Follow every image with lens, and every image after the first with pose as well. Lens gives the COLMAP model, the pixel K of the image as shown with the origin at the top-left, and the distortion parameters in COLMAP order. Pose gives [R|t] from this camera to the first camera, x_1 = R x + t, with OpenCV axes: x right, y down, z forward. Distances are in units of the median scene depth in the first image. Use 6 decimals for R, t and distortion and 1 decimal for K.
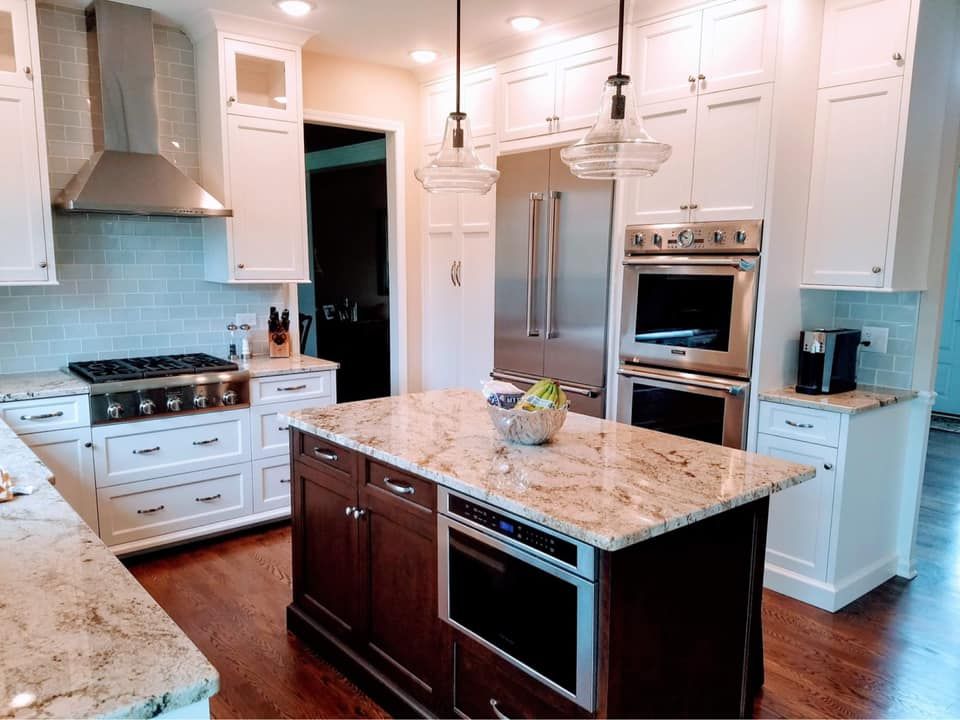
lens RADIAL K [[730.5, 0, 481.9], [0, 730.5, 363.2], [0, 0, 1]] dist [0.047273, -0.007376]
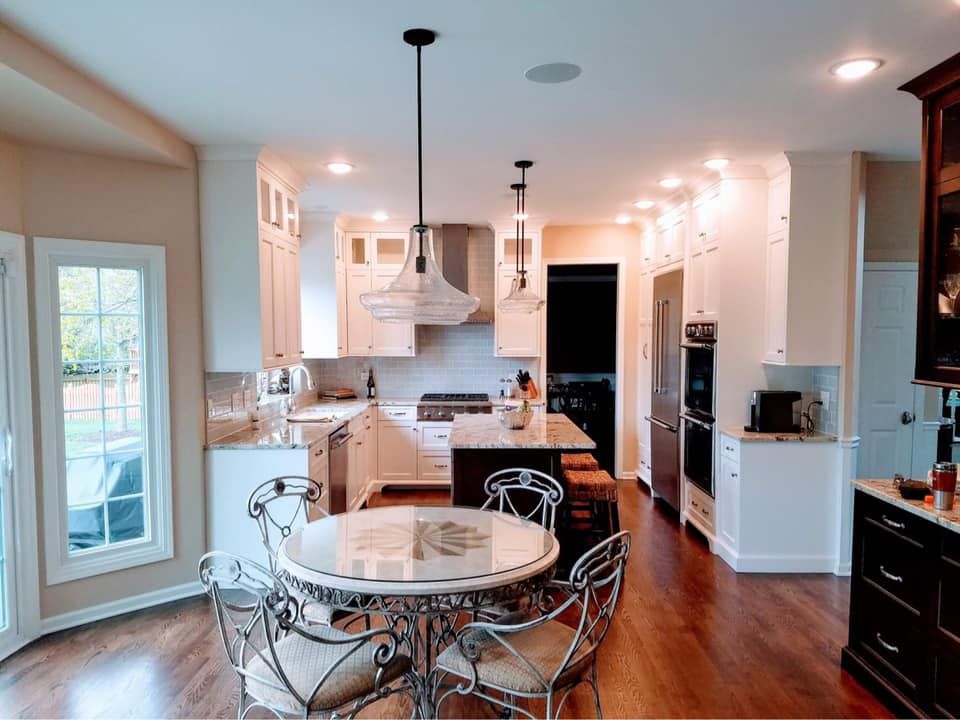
lens RADIAL K [[730.5, 0, 475.7], [0, 730.5, 367.3], [0, 0, 1]] dist [0.047273, -0.007376]
pose [[0.757935, 0.018532, -0.652066, 0.969893], [-0.082337, 0.994320, -0.067446, 0.057027], [0.647112, 0.104808, 0.755156, -0.514190]]
